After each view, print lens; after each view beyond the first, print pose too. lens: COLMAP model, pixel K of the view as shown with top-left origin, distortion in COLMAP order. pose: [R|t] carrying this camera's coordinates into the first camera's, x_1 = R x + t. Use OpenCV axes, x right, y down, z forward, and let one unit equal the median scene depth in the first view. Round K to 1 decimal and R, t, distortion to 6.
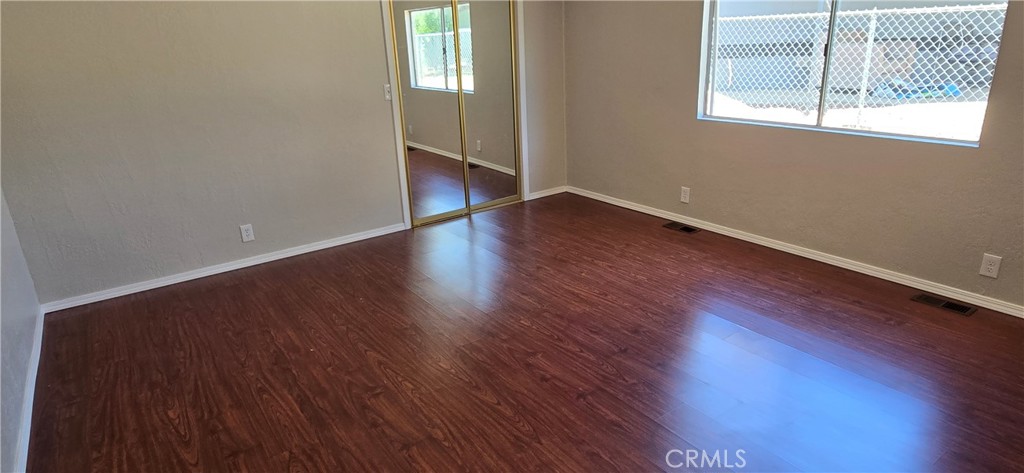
lens RADIAL K [[590.7, 0, 511.5], [0, 590.7, 232.5], [0, 0, 1]] dist [-0.002865, -0.001603]
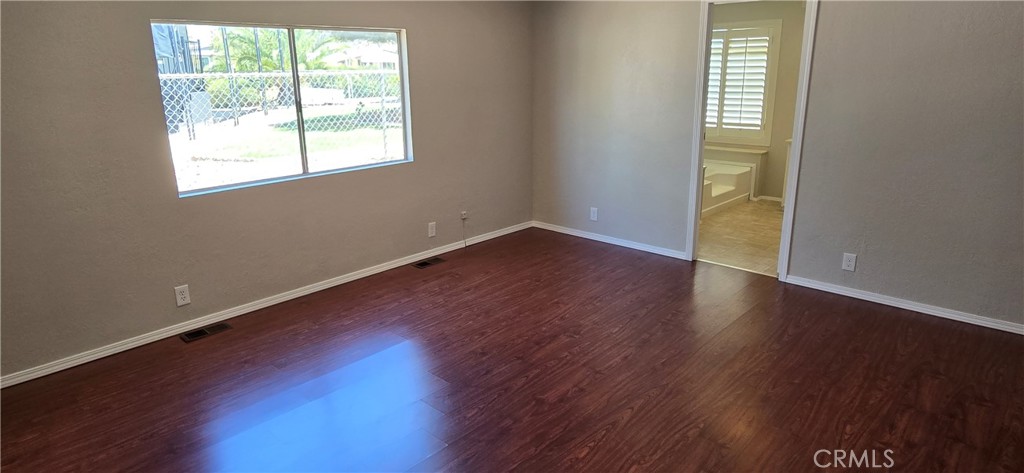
lens RADIAL K [[590.7, 0, 508.4], [0, 590.7, 234.6], [0, 0, 1]] dist [-0.002865, -0.001603]
pose [[-0.208099, -0.216401, 0.953869, -0.698156], [0.335207, 0.900382, 0.277396, -0.278671], [-0.918875, 0.377470, -0.114830, 0.895223]]
